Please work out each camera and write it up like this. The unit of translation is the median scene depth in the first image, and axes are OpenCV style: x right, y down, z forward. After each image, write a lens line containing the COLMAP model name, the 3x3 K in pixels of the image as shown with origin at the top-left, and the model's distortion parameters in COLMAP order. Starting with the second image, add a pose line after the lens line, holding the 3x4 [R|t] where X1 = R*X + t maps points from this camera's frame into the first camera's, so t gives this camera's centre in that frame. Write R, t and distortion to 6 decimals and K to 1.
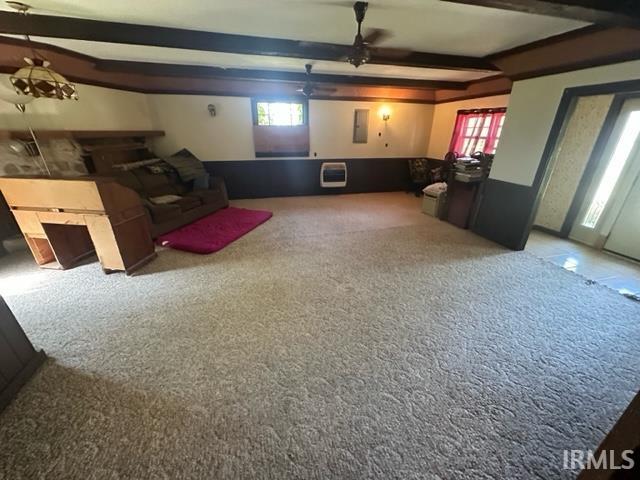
lens RADIAL K [[254.3, 0, 320.0], [0, 254.3, 240.0], [0, 0, 1]] dist [-0.000383, 0.000028]
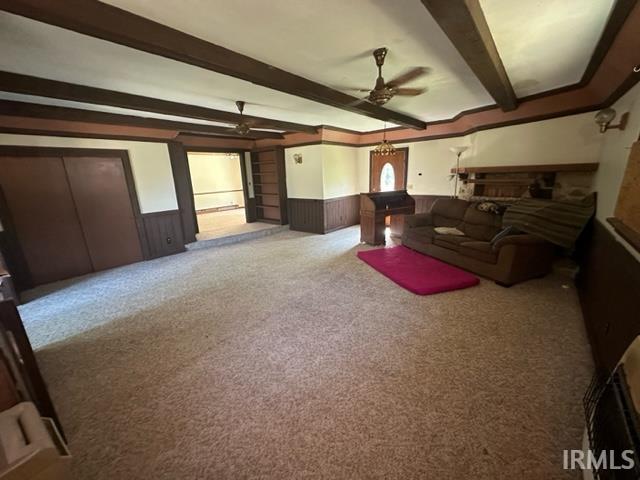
lens RADIAL K [[254.3, 0, 320.0], [0, 254.3, 240.0], [0, 0, 1]] dist [-0.000383, 0.000028]
pose [[-0.816126, 0.166980, -0.553224, 0.480066], [-0.199576, 0.816993, 0.541011, -0.711035], [0.542318, 0.551943, -0.633444, 1.700117]]
